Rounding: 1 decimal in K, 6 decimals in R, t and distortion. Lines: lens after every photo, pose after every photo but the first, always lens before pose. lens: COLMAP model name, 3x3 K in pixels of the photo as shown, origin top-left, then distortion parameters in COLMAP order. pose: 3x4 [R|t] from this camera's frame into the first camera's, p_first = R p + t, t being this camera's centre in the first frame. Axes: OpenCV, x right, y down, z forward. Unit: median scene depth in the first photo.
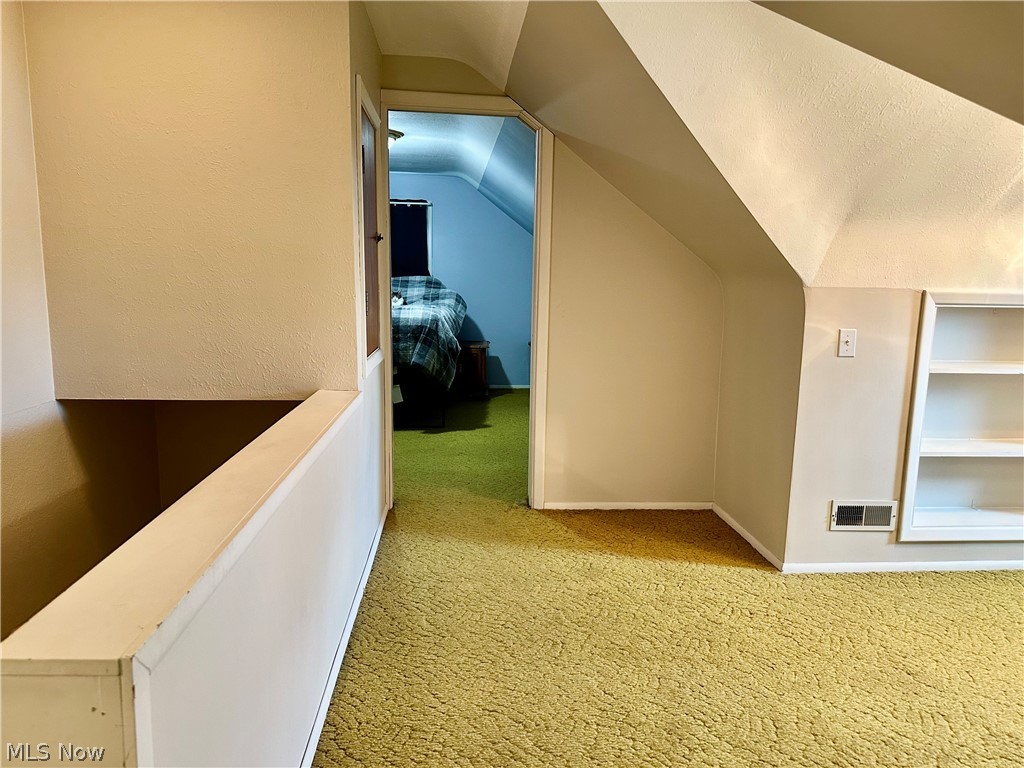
lens RADIAL K [[711.1, 0, 512.0], [0, 711.1, 384.0], [0, 0, 1]] dist [0.080903, -0.148438]
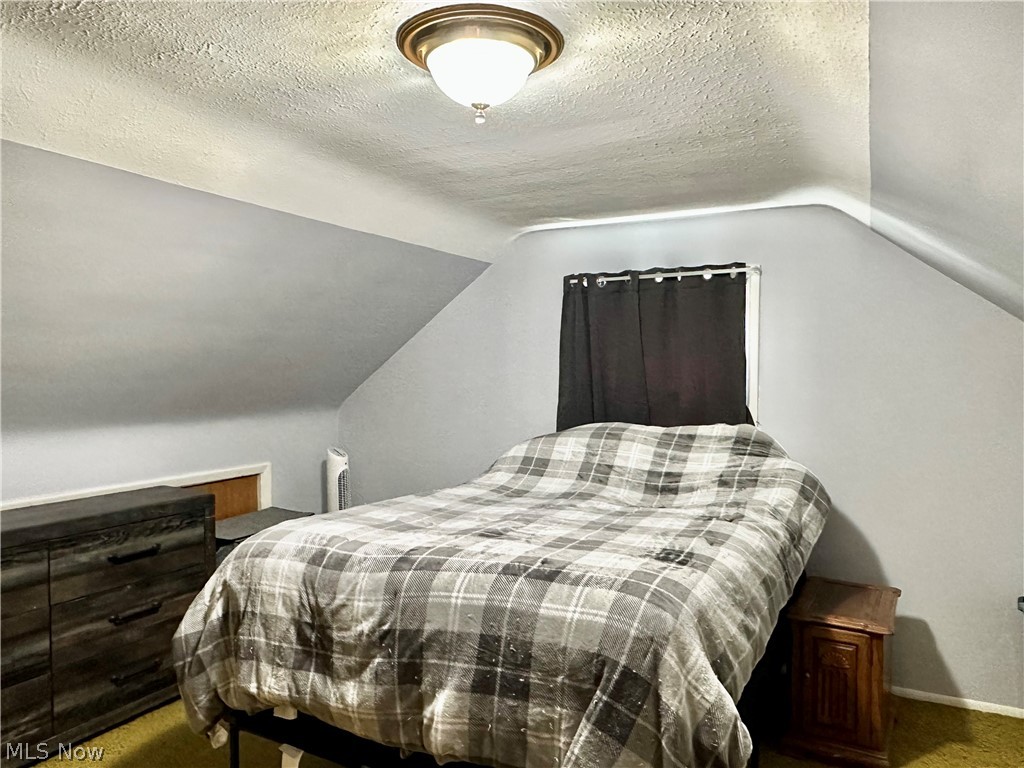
lens RADIAL K [[715.7, 0, 512.0], [0, 715.7, 384.0], [0, 0, 1]] dist [0.025632, 0.001863]
pose [[0.852279, -0.000086, -0.523088, -0.004989], [-0.070234, 0.990926, -0.114596, -0.120008], [0.518351, 0.134407, 0.844539, 0.562071]]
